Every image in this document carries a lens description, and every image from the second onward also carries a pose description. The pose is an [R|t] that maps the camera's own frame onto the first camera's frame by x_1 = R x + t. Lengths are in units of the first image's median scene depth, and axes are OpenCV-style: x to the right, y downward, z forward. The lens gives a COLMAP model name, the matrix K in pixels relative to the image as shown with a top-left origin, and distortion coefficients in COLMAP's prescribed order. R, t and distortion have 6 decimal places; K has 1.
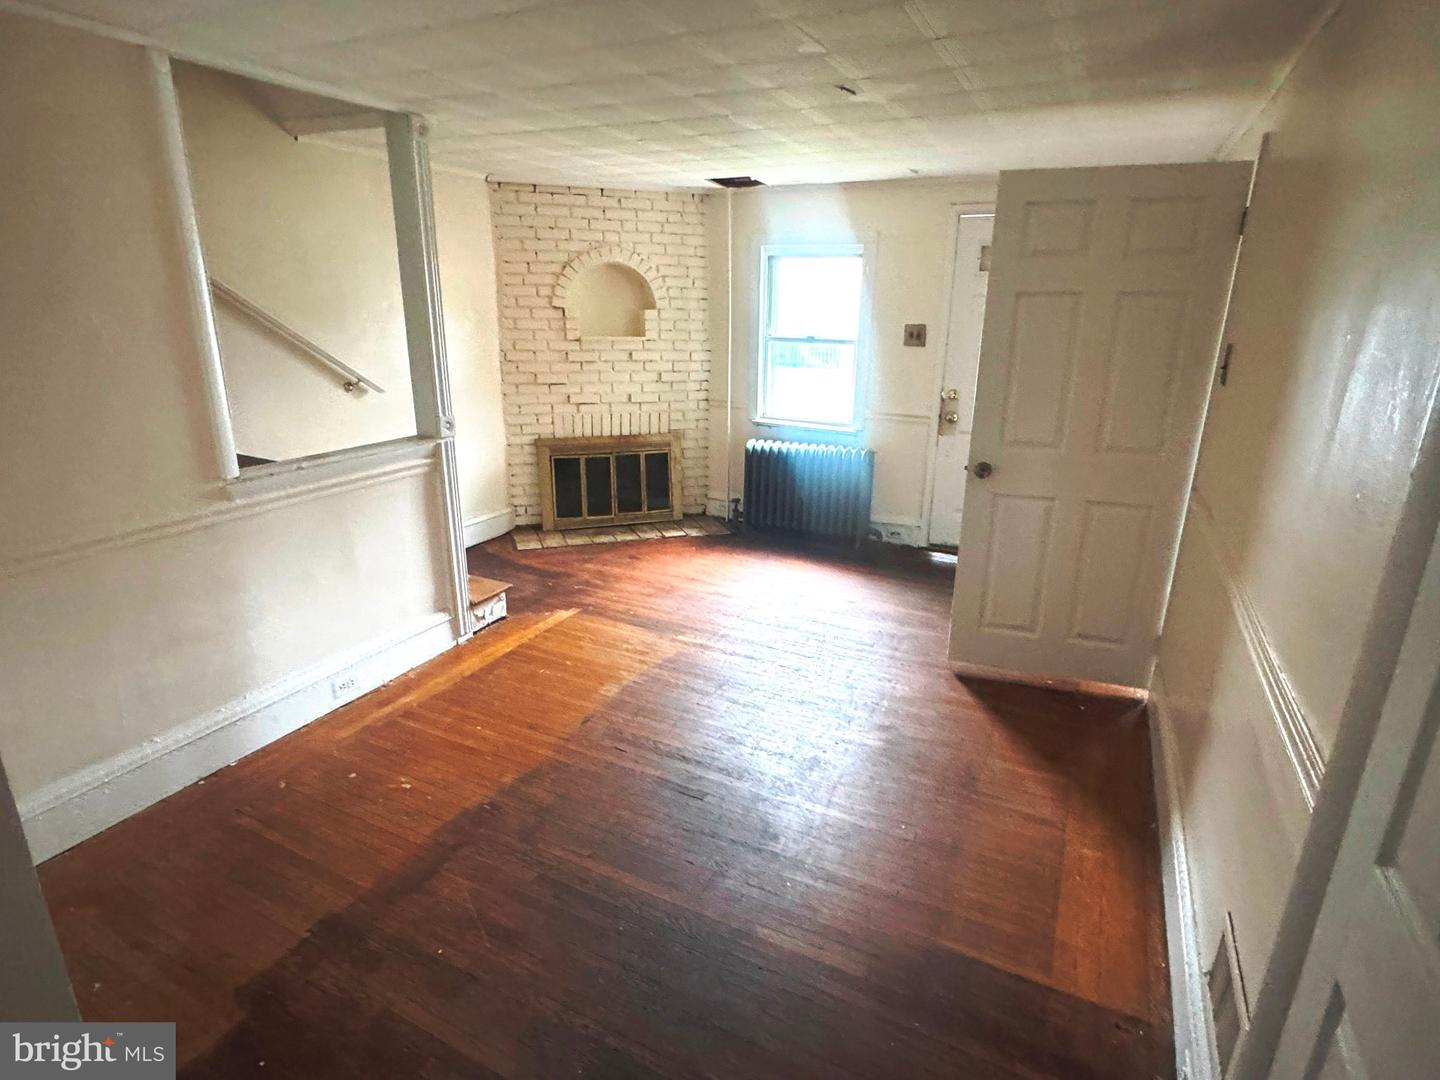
lens RADIAL K [[762.1, 0, 720.0], [0, 762.1, 540.0], [0, 0, 1]] dist [-0.000530, -0.000414]
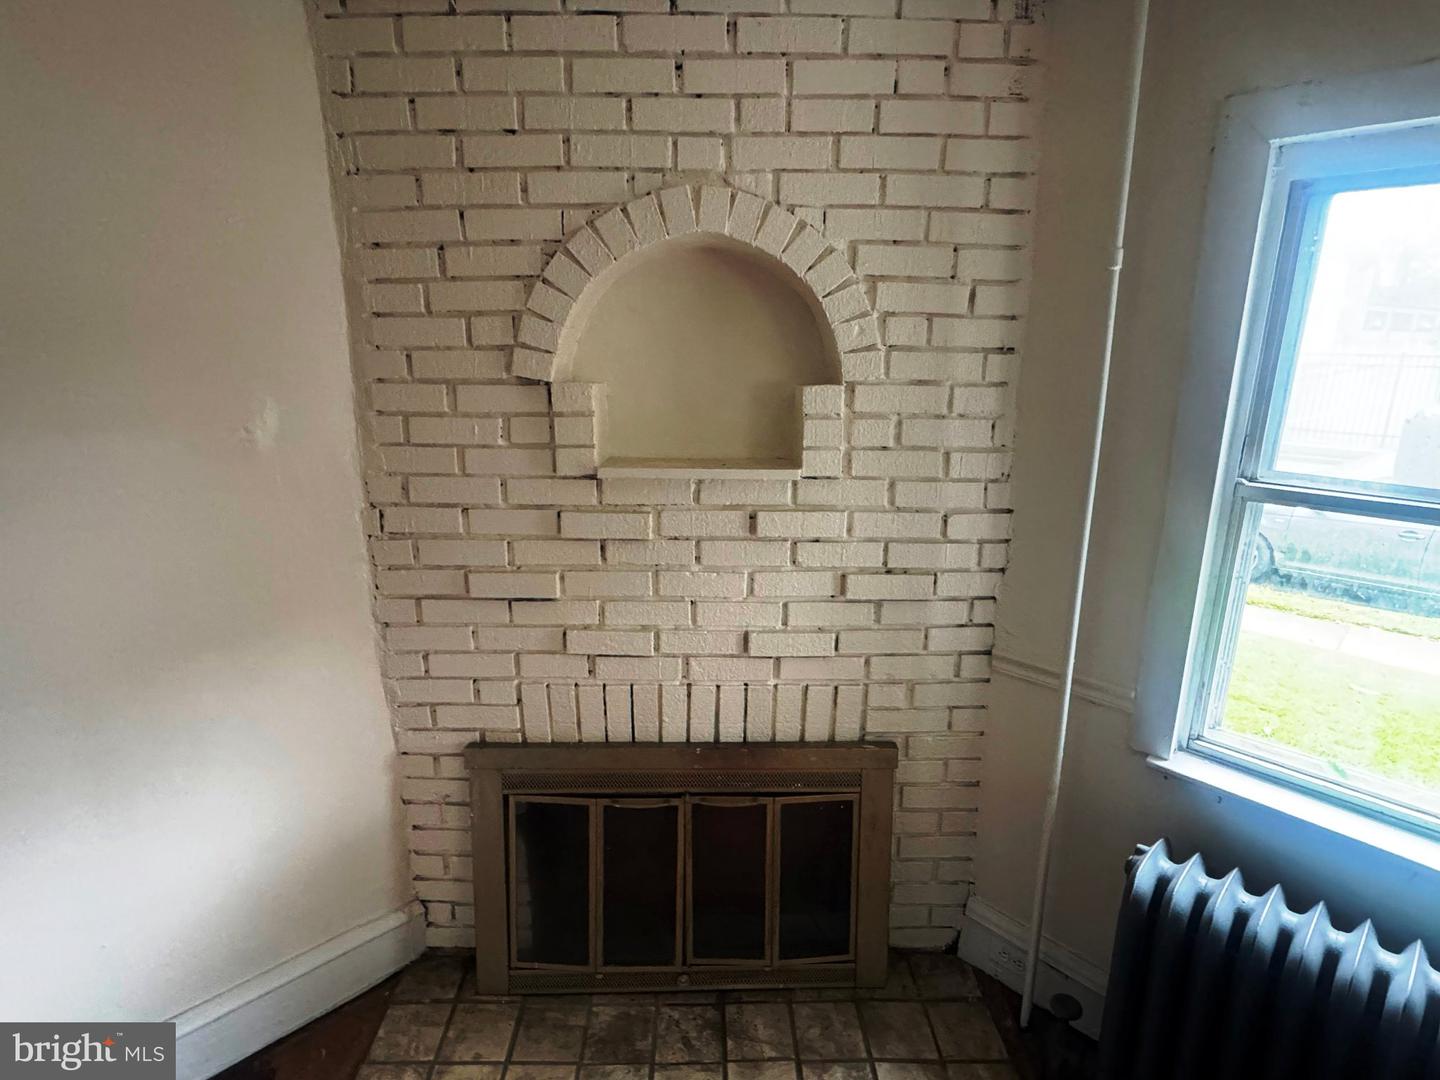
lens RADIAL K [[762.1, 0, 720.0], [0, 762.1, 540.0], [0, 0, 1]] dist [-0.000530, -0.000414]
pose [[0.946748, 0.071210, -0.314003, -0.027910], [-0.086887, 0.995560, -0.036196, -0.222272], [0.310031, 0.061552, 0.948732, 0.688280]]
